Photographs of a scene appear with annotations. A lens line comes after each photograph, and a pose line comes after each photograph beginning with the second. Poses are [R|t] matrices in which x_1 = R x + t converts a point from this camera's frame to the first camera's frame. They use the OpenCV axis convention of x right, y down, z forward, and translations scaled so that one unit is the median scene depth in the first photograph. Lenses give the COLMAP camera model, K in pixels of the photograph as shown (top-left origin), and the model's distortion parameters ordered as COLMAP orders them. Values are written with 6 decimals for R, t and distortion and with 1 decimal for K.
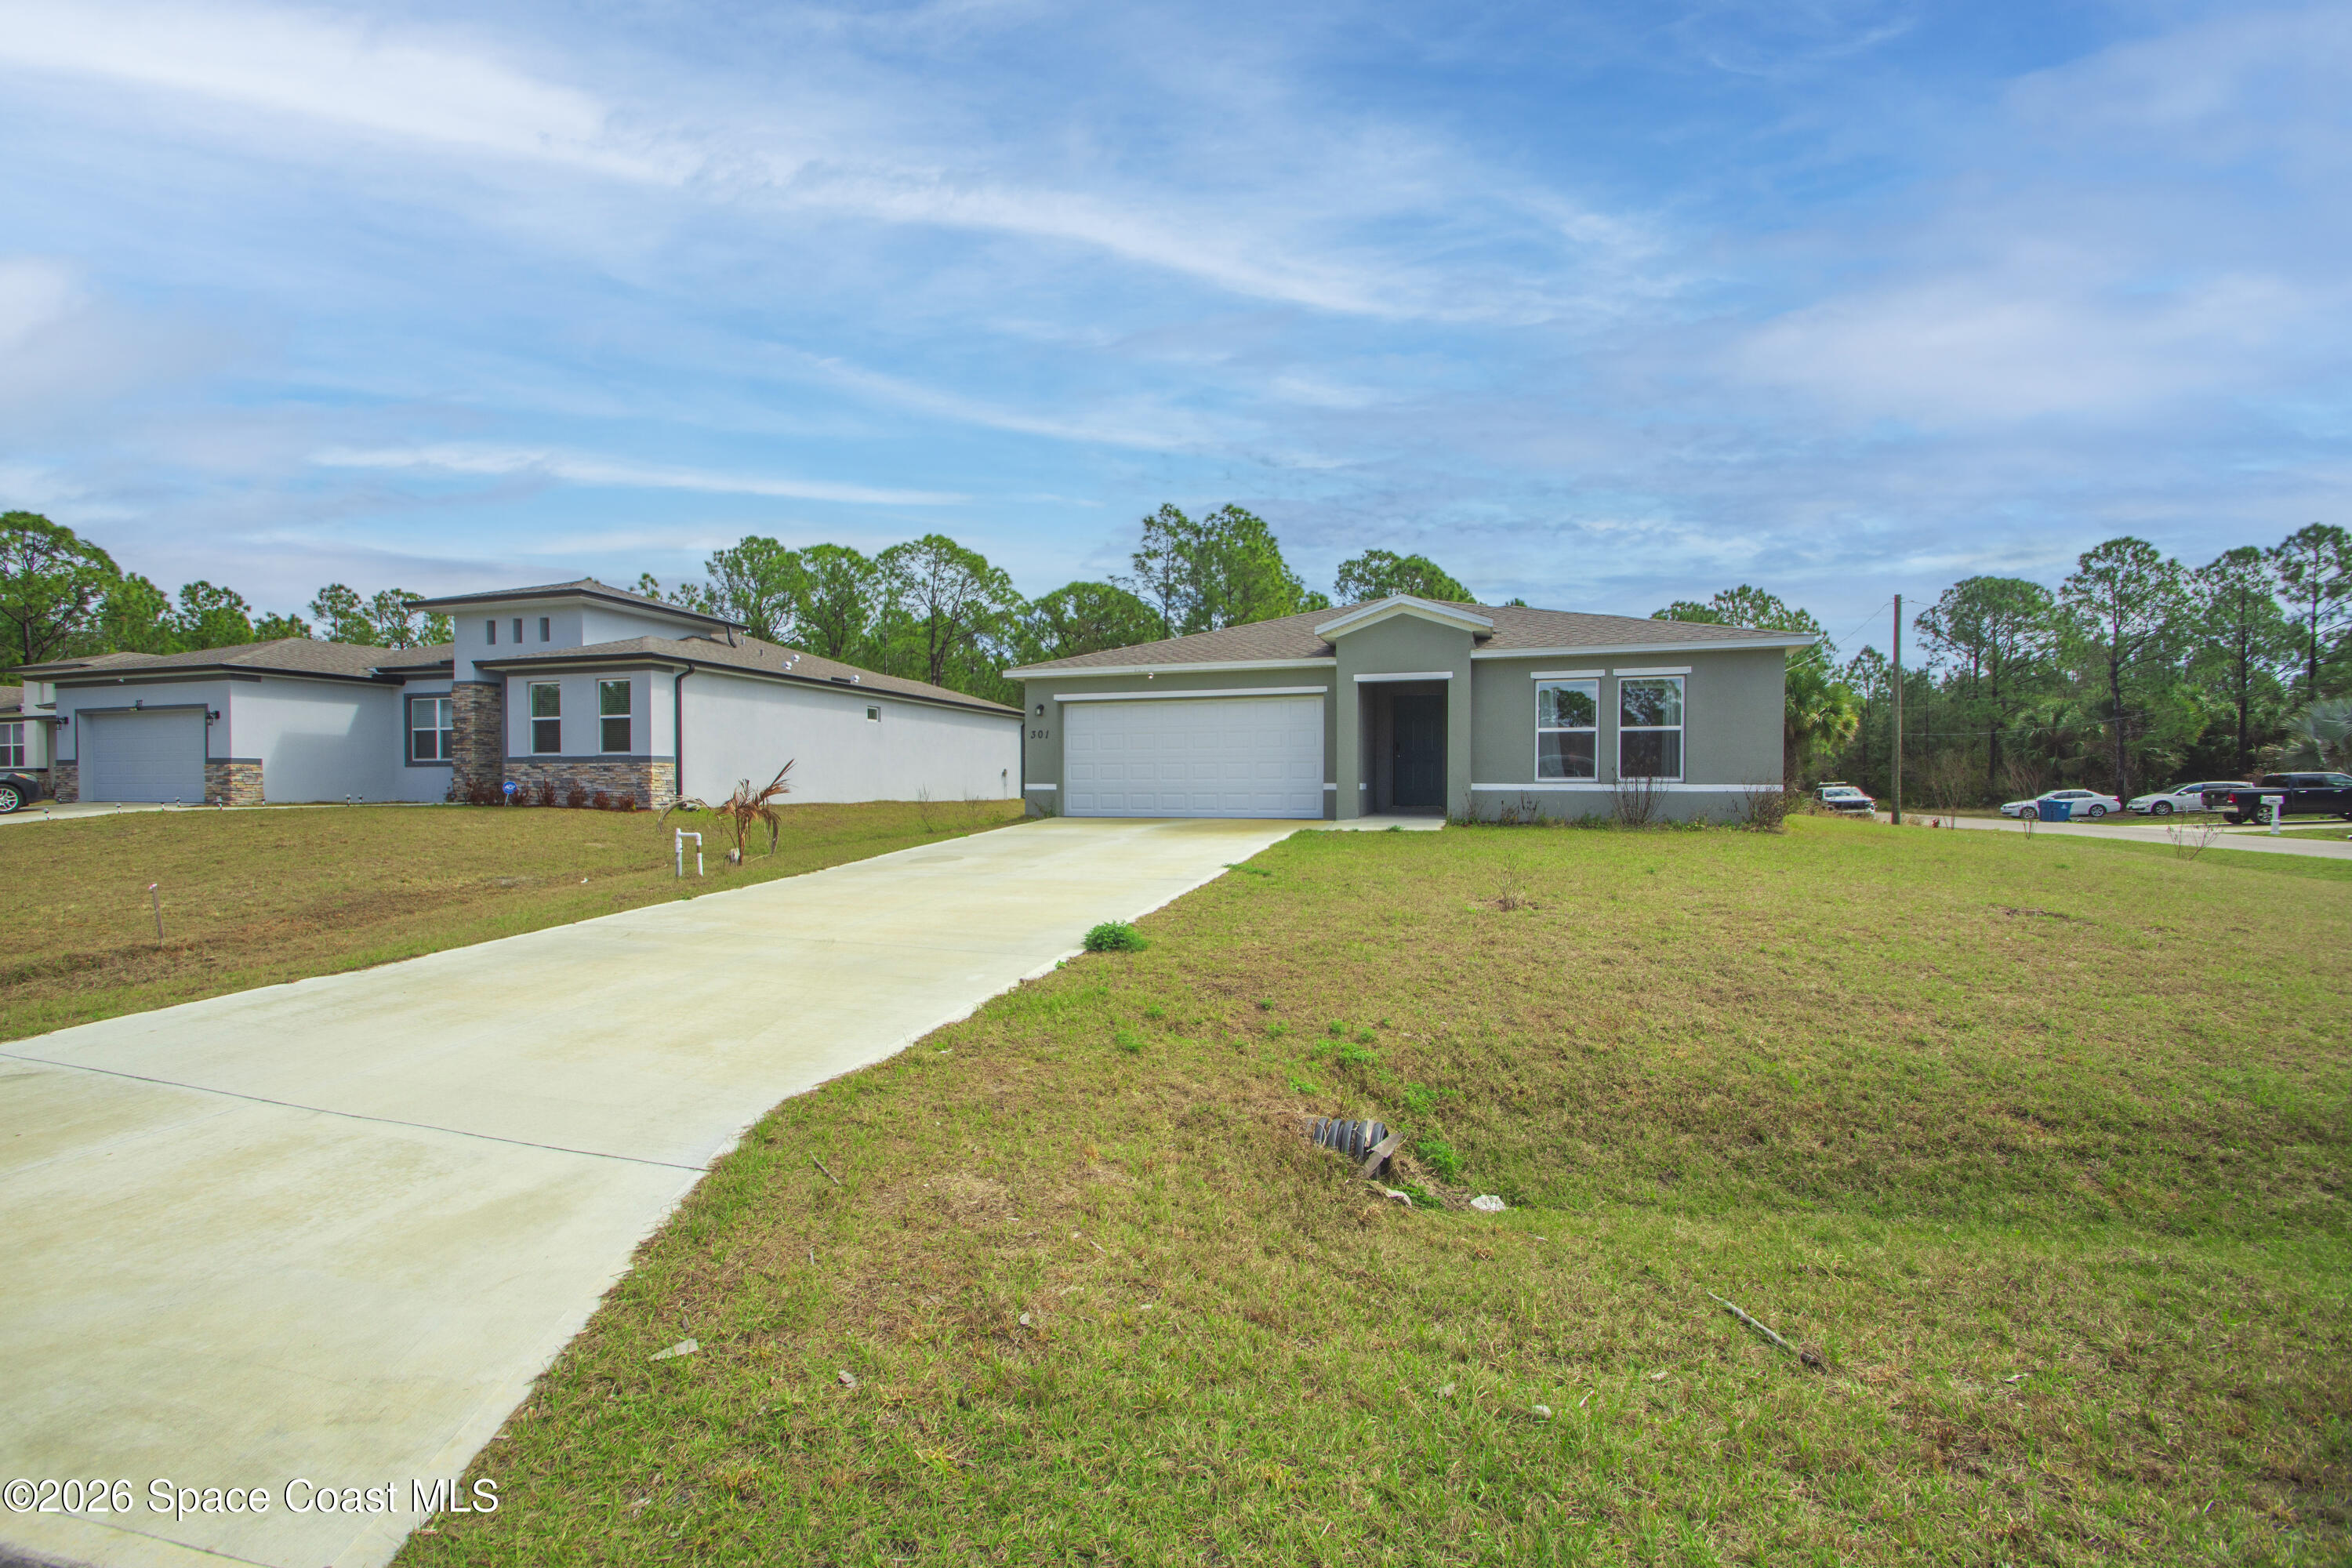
lens RADIAL K [[997.3, 0, 1179.7], [0, 997.3, 821.2], [0, 0, 1]] dist [0.001531, -0.007841]
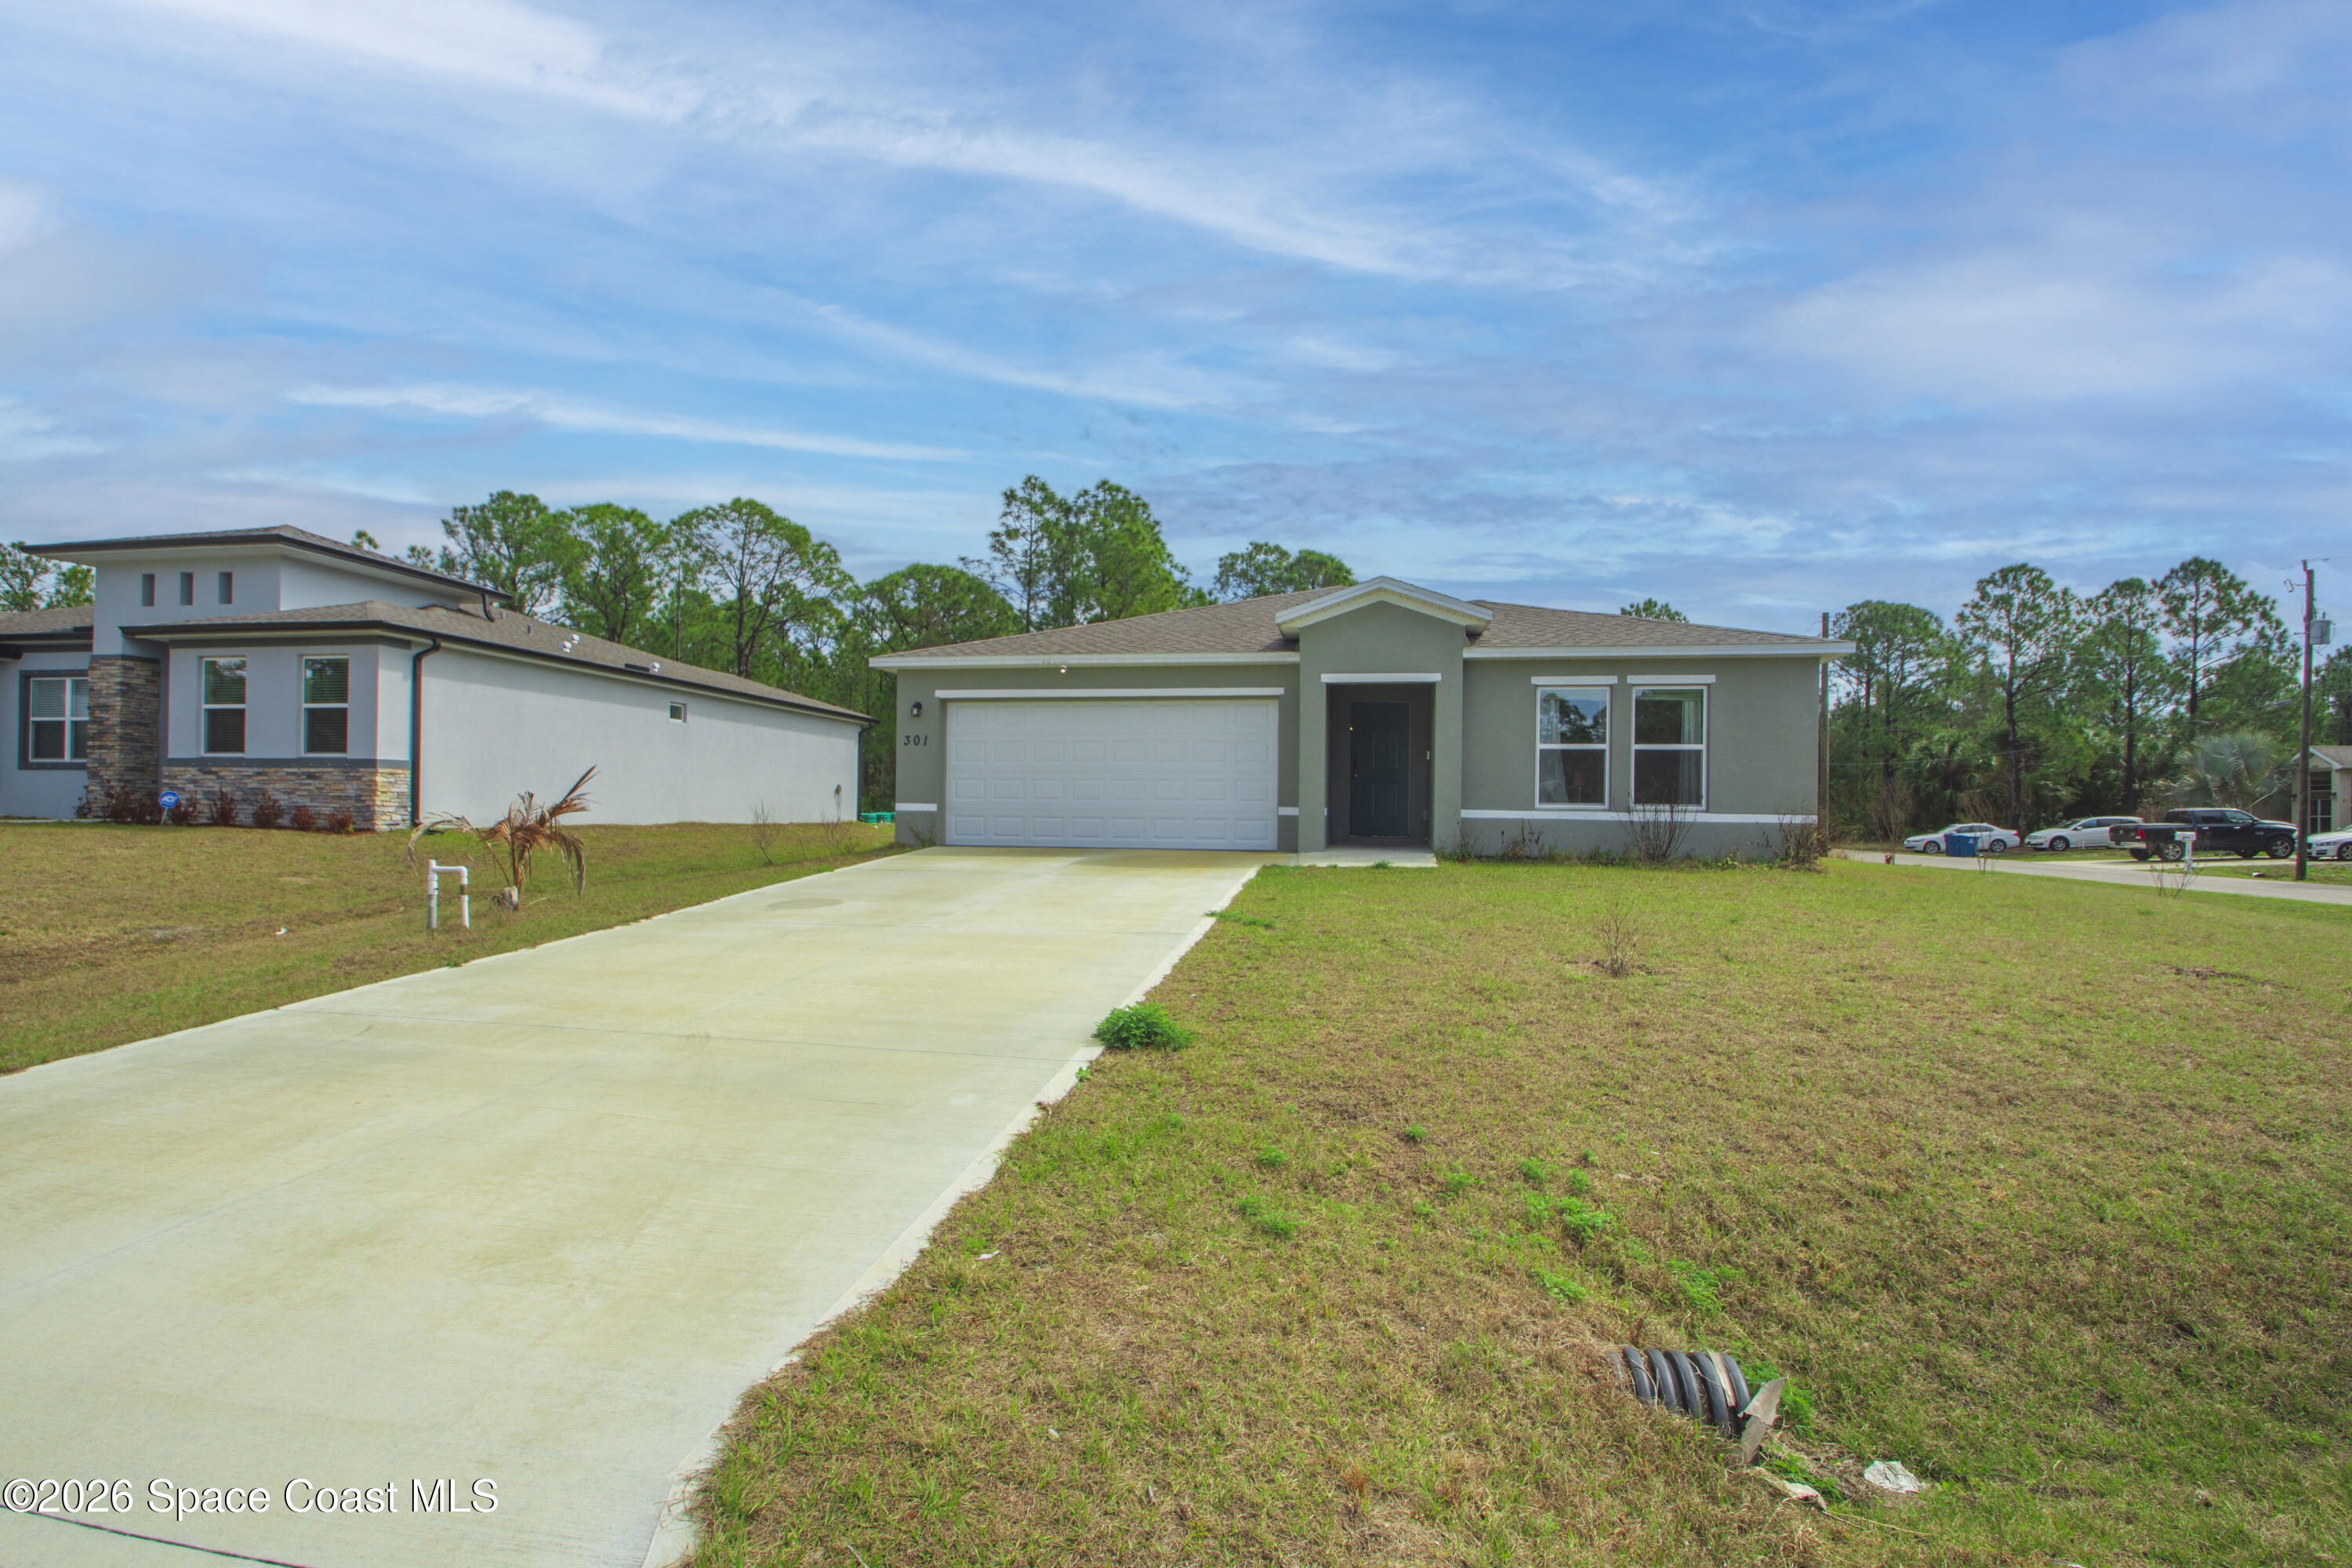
lens RADIAL K [[1100.3, 0, 1140.9], [0, 1100.3, 827.8], [0, 0, 1]] dist [0.004688, -0.017962]
pose [[0.990566, 0.009793, 0.136690, -0.067563], [-0.007252, 0.999792, -0.019081, -0.002533], [-0.136848, 0.017910, 0.990430, 0.097529]]
